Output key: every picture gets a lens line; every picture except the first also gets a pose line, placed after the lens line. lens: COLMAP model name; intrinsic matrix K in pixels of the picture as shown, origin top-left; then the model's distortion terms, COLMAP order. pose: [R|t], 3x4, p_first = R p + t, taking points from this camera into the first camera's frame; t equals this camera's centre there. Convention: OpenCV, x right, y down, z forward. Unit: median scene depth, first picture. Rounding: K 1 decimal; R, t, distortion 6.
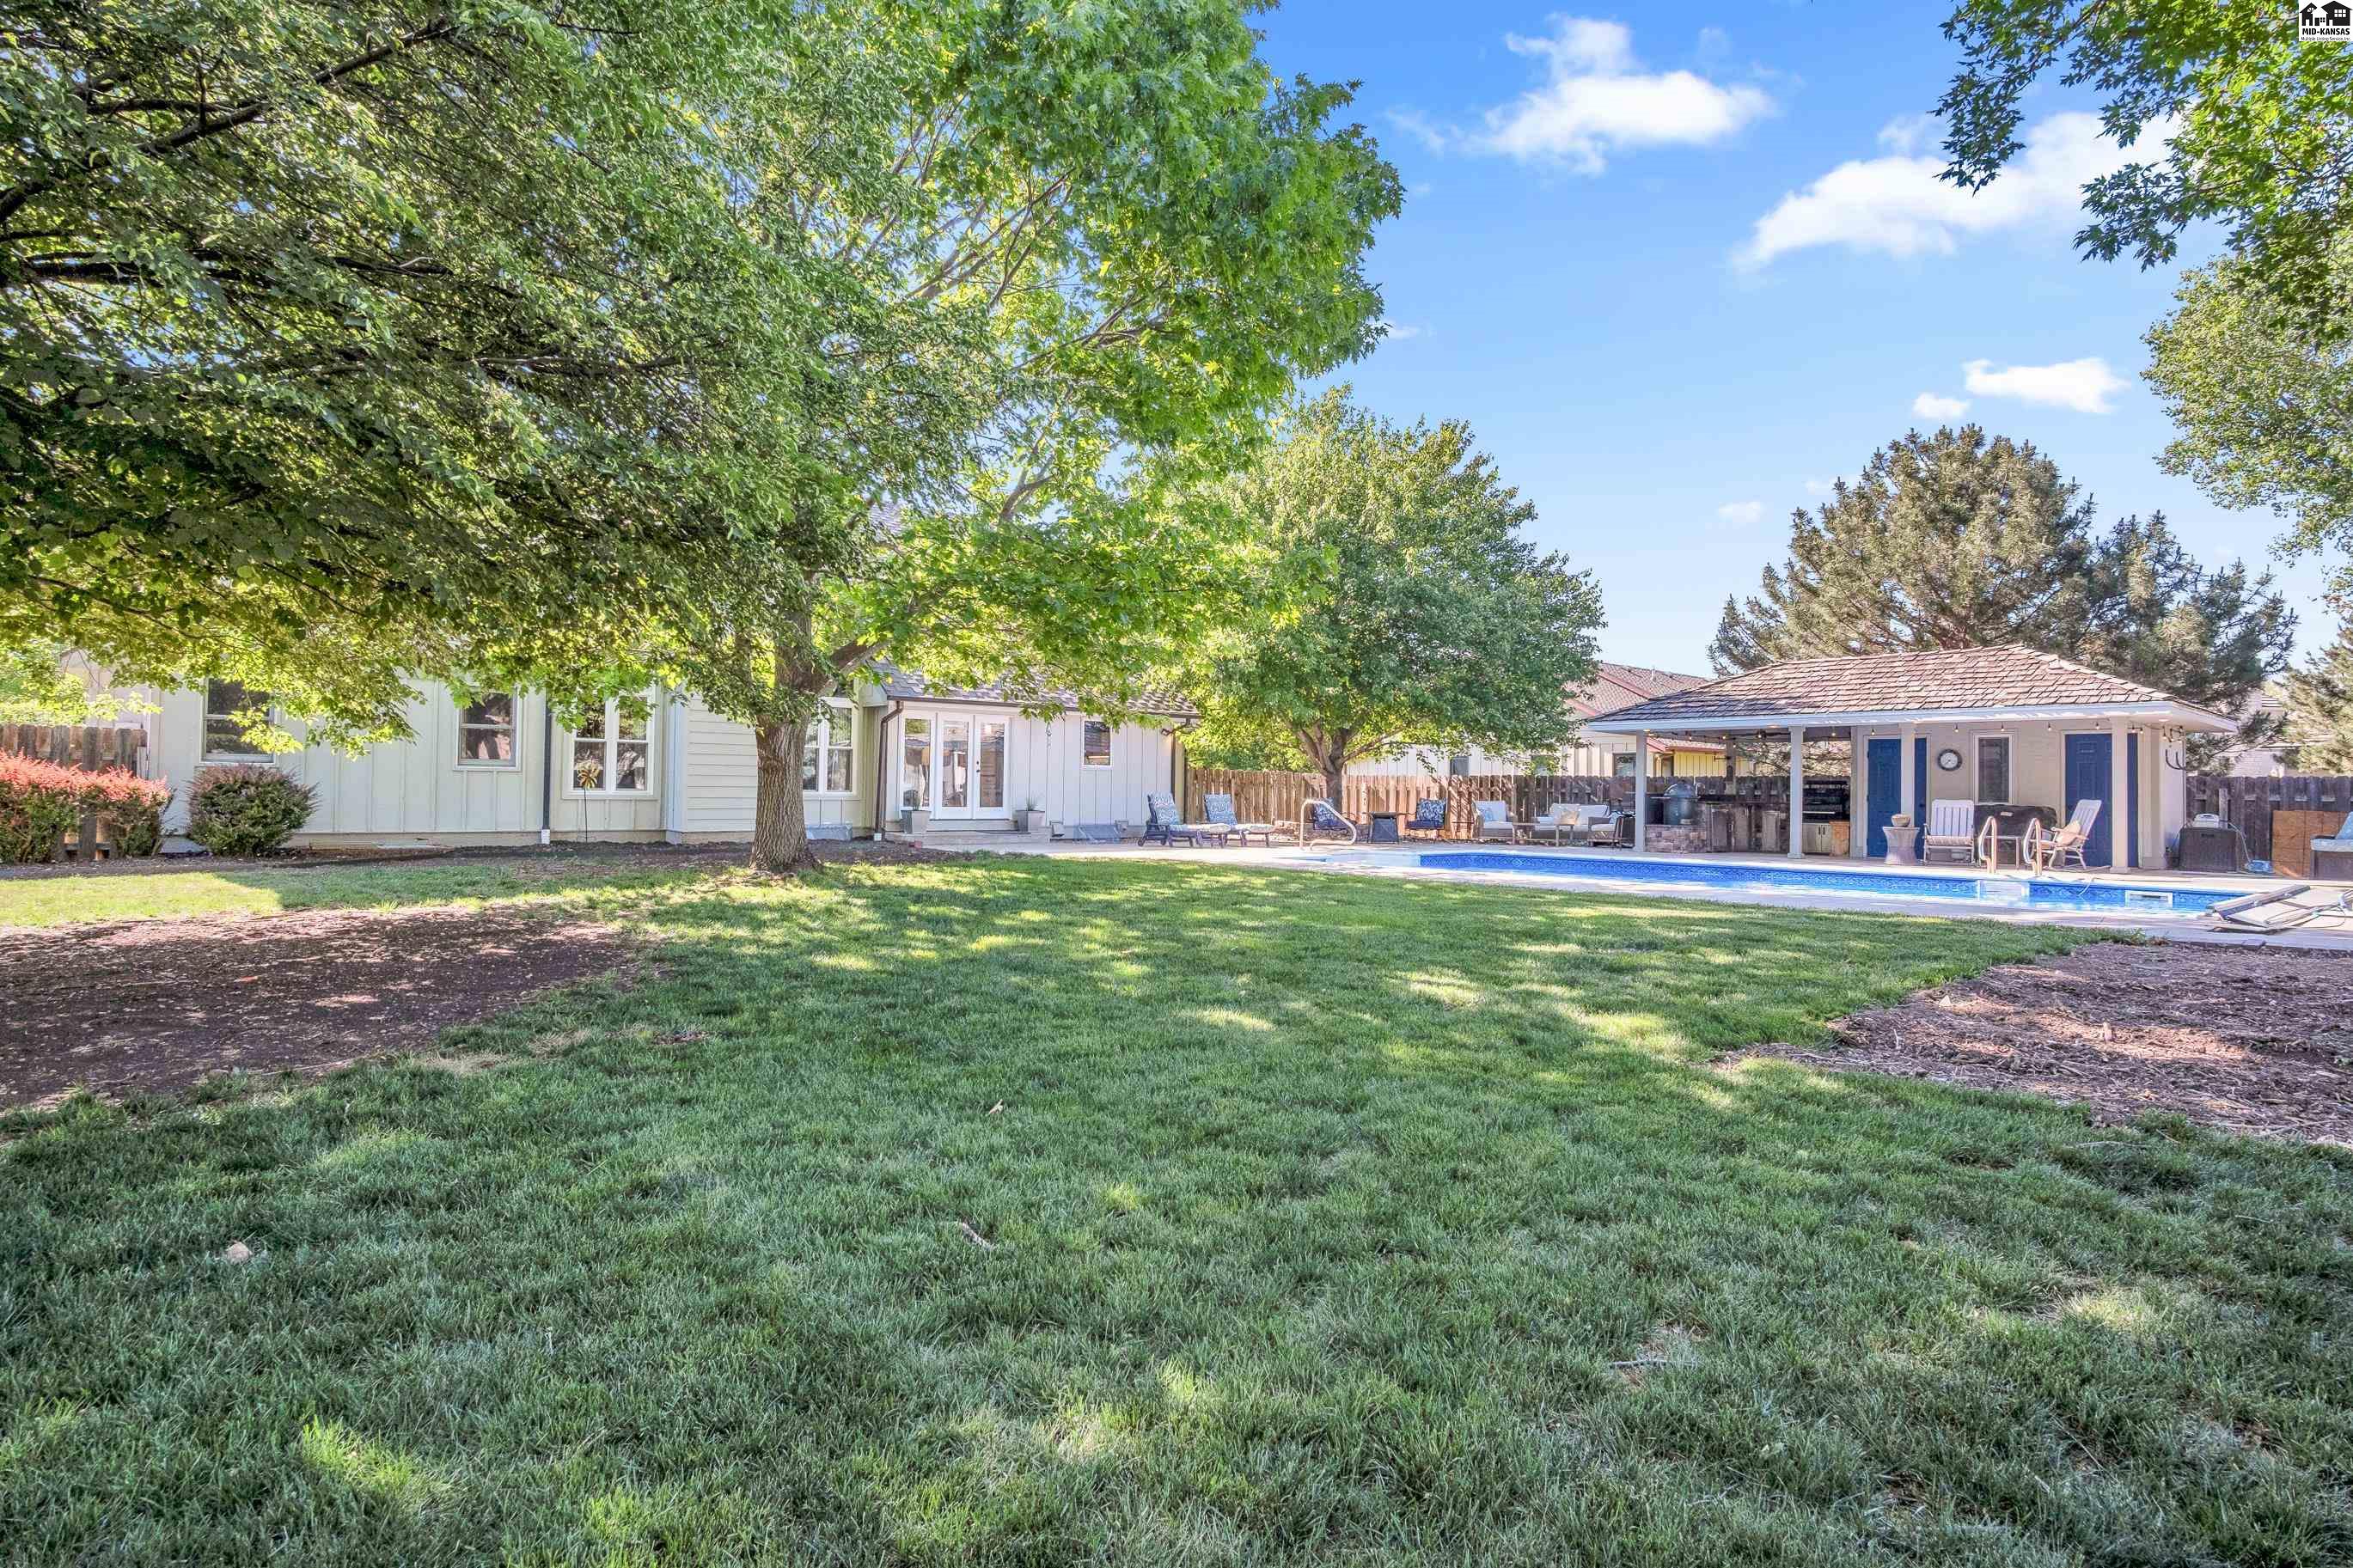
lens RADIAL K [[1273.9, 0, 1166.1], [0, 1273.9, 769.2], [0, 0, 1]] dist [-0.023164, 0.000733]
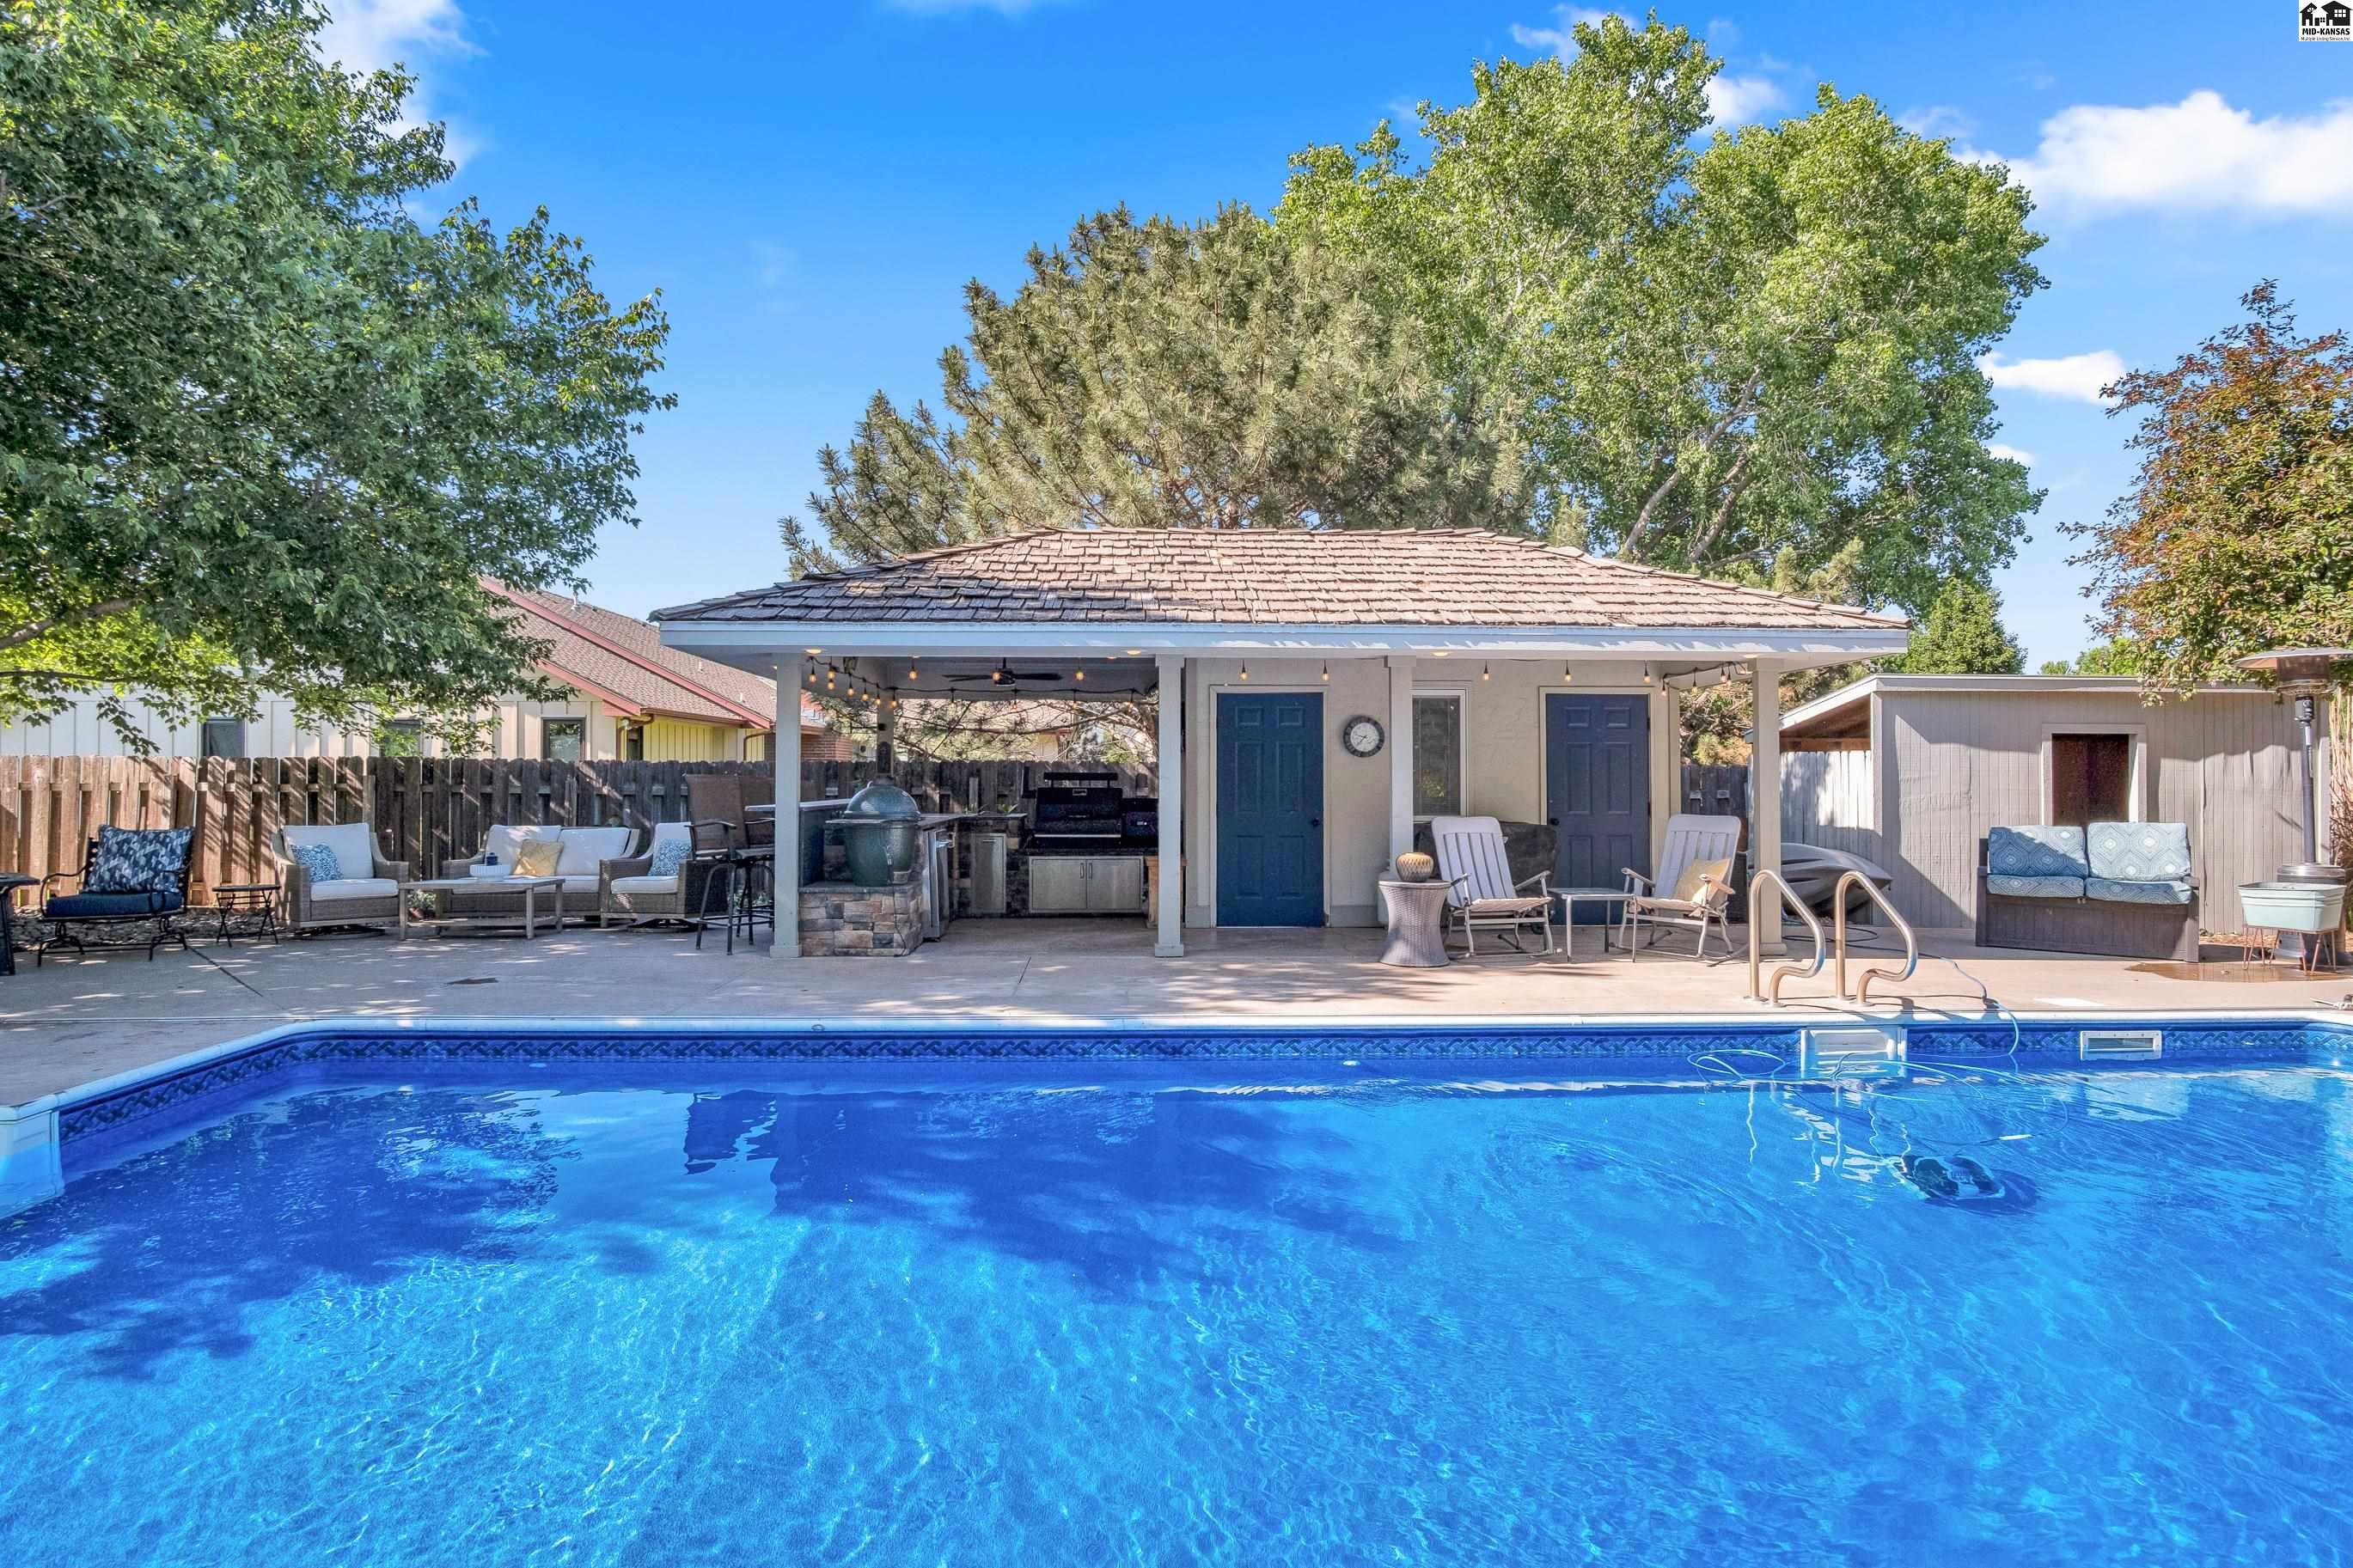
lens RADIAL K [[1273.9, 0, 1166.1], [0, 1273.9, 769.2], [0, 0, 1]] dist [-0.023164, 0.000733]
pose [[0.637319, -0.005721, 0.770579, 0.130106], [-0.007931, 0.999871, 0.013983, -0.000253], [-0.770560, -0.015023, 0.637191, 0.599703]]
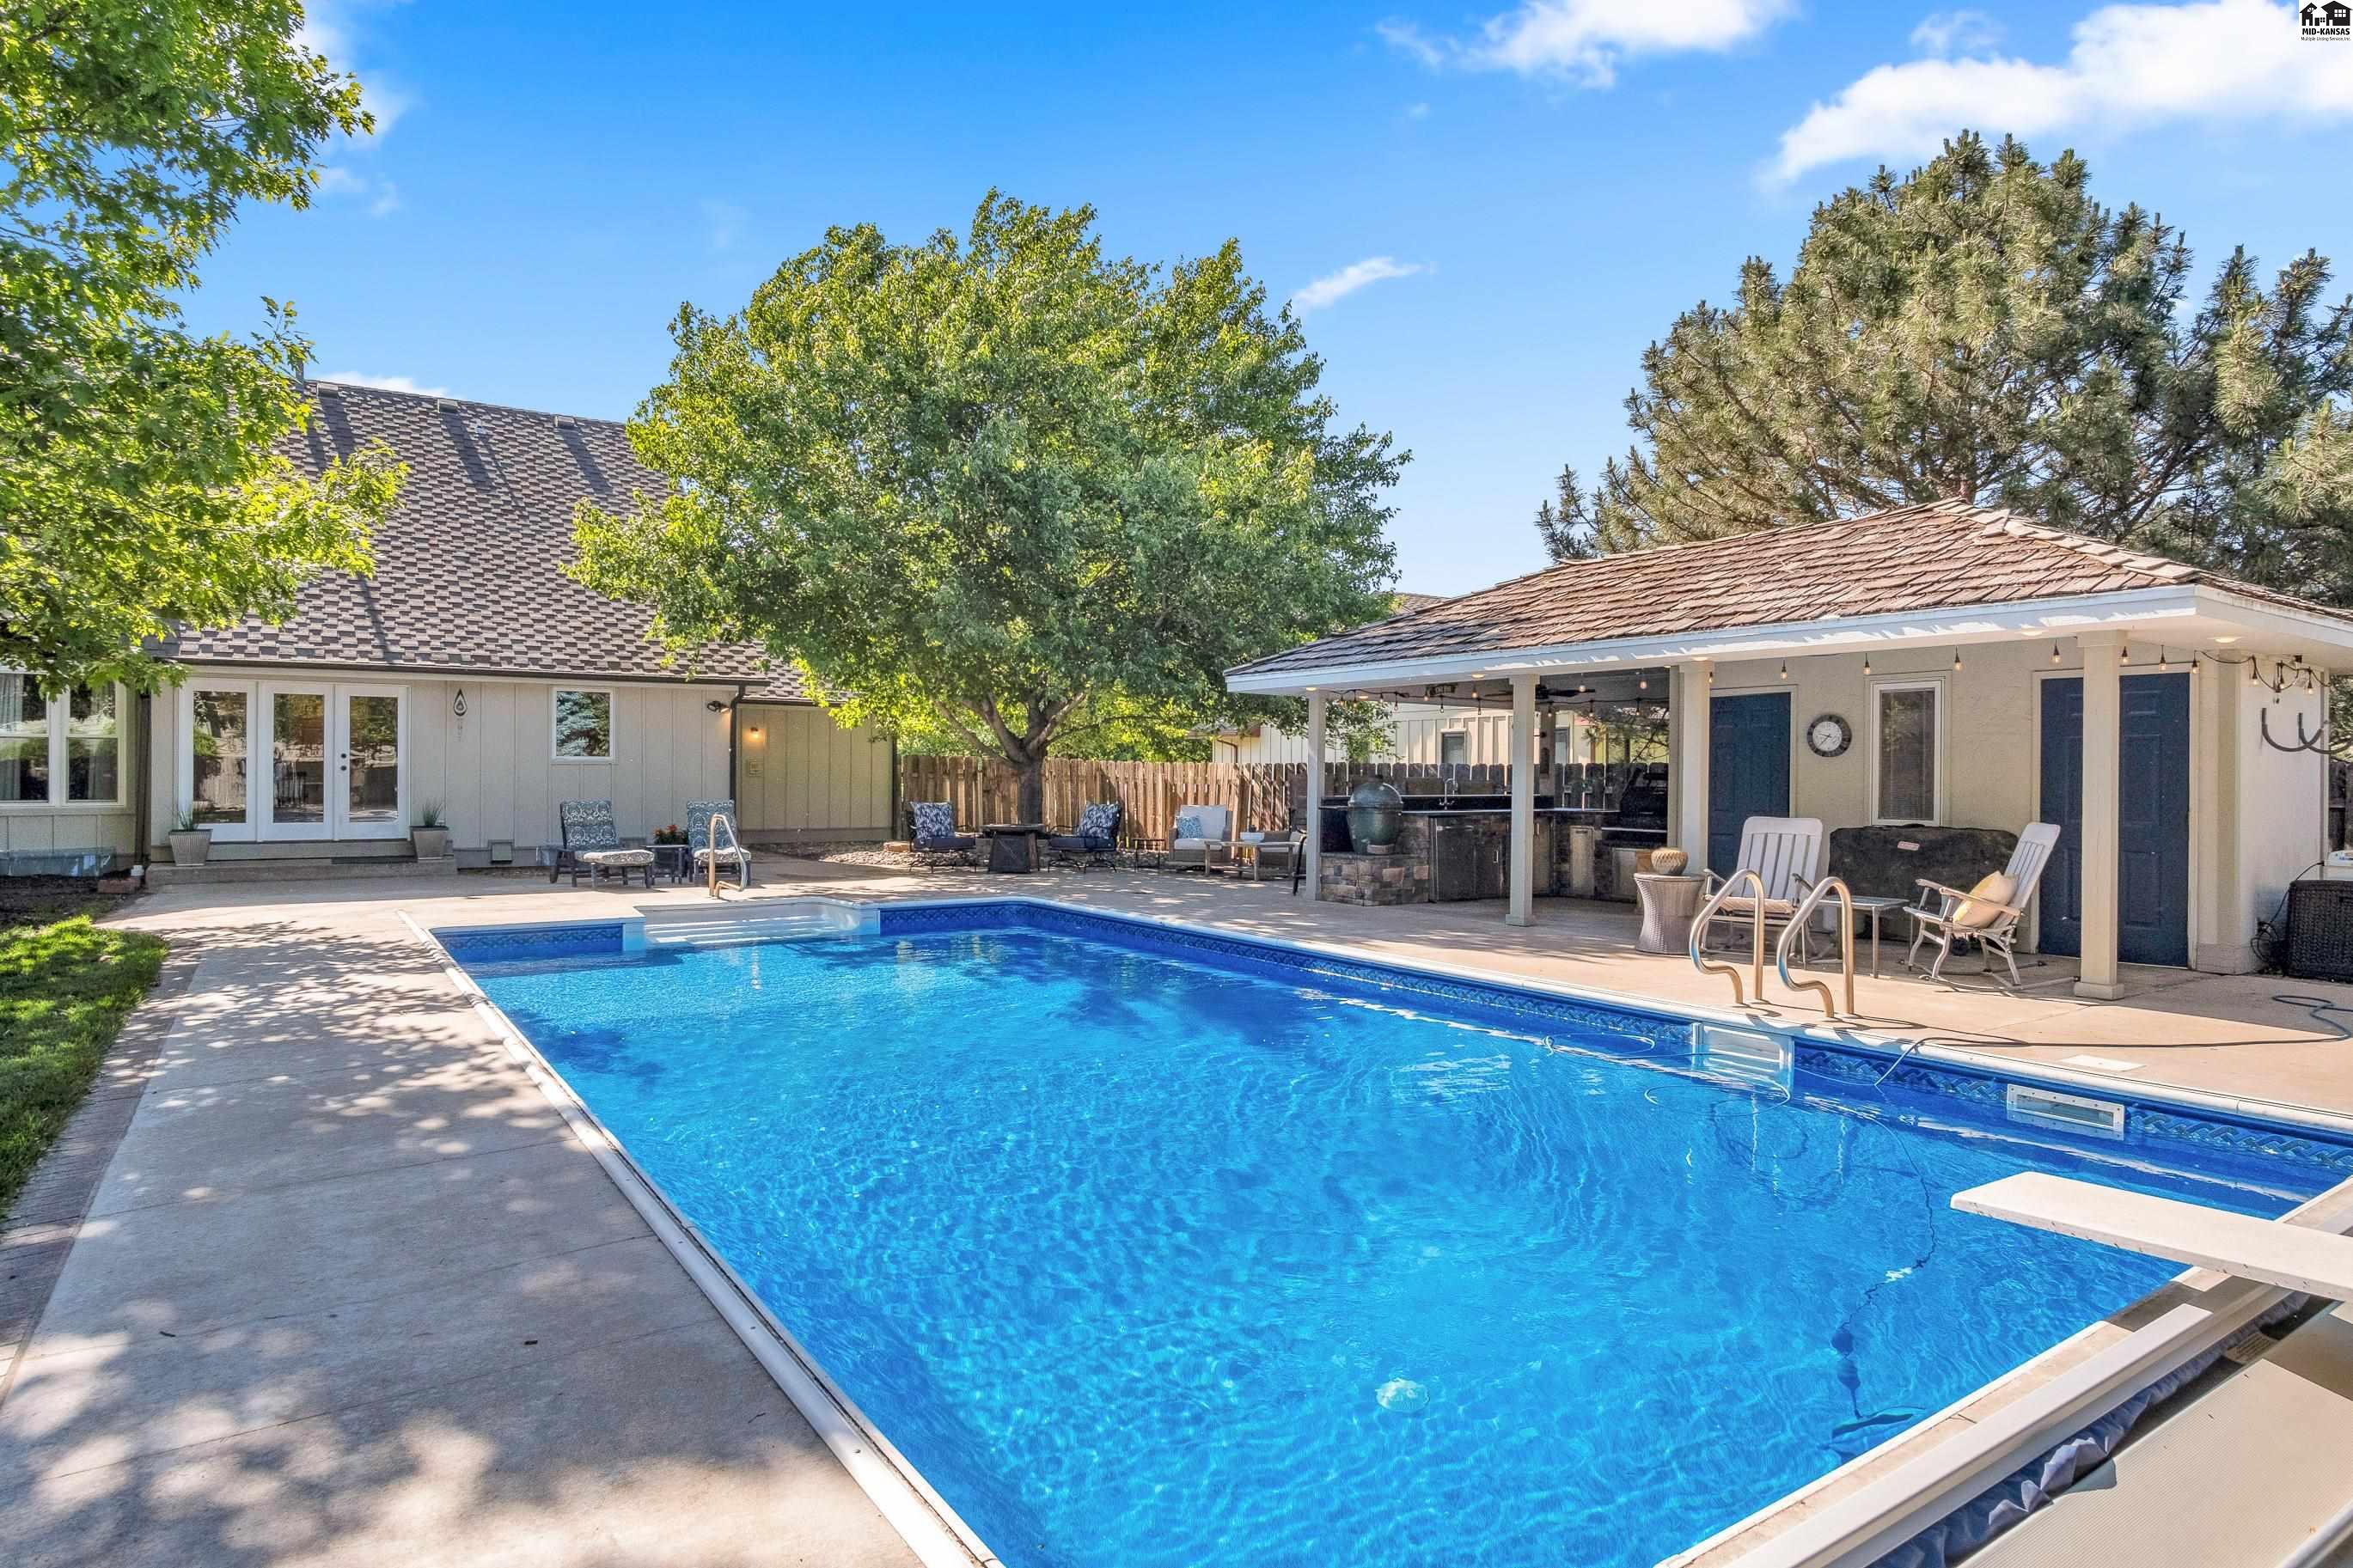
lens RADIAL K [[1320.9, 0, 1176.5], [0, 1320.9, 784.0], [0, 0, 1]] dist [0.000695, -0.000177]
pose [[0.992525, -0.005785, -0.121901, 0.352231], [0.008637, 0.999701, 0.022883, -0.001736], [0.121733, -0.023764, 0.992278, 0.362784]]
